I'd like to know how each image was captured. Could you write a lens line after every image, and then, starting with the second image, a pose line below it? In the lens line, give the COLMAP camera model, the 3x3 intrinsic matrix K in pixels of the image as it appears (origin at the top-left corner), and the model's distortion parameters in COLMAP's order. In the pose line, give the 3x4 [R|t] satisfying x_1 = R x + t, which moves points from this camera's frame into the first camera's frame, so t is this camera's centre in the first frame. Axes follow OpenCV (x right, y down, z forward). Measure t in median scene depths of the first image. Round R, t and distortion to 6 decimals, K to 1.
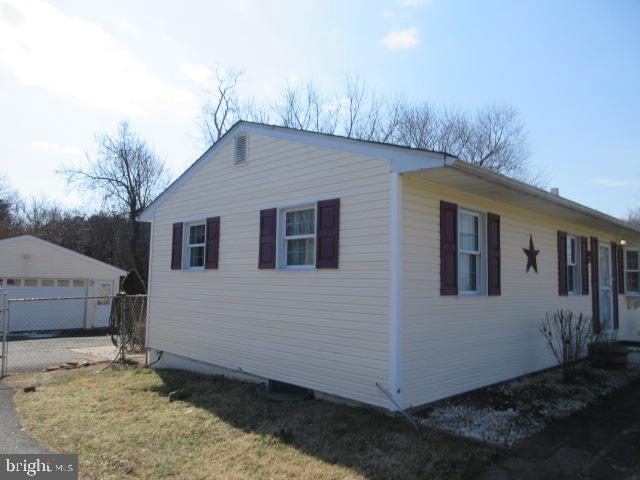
lens RADIAL K [[479.0, 0, 318.0], [0, 479.0, 237.7], [0, 0, 1]] dist [-0.001106, 0.004541]
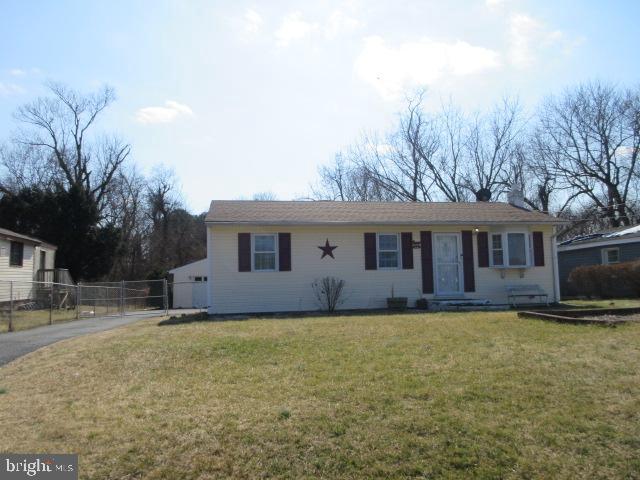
lens RADIAL K [[479.0, 0, 318.7], [0, 479.0, 242.6], [0, 0, 1]] dist [-0.001106, 0.004541]
pose [[0.825791, -0.082734, -0.557874, 1.460972], [0.092159, 0.995681, -0.011243, 0.027012], [0.556395, -0.042129, 0.829849, -0.599363]]
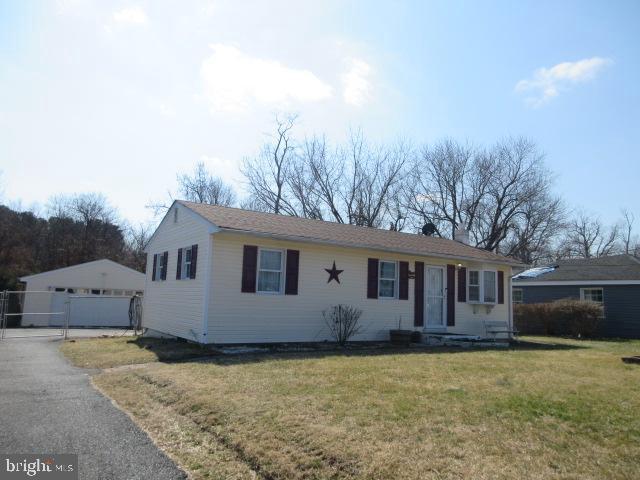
lens RADIAL K [[479.0, 0, 320.5], [0, 479.0, 241.0], [0, 0, 1]] dist [-0.001106, 0.004541]
pose [[0.981243, -0.009453, -0.192541, 0.714922], [0.002576, 0.999351, -0.035938, -0.015990], [0.192756, 0.034768, 0.980631, -0.677402]]
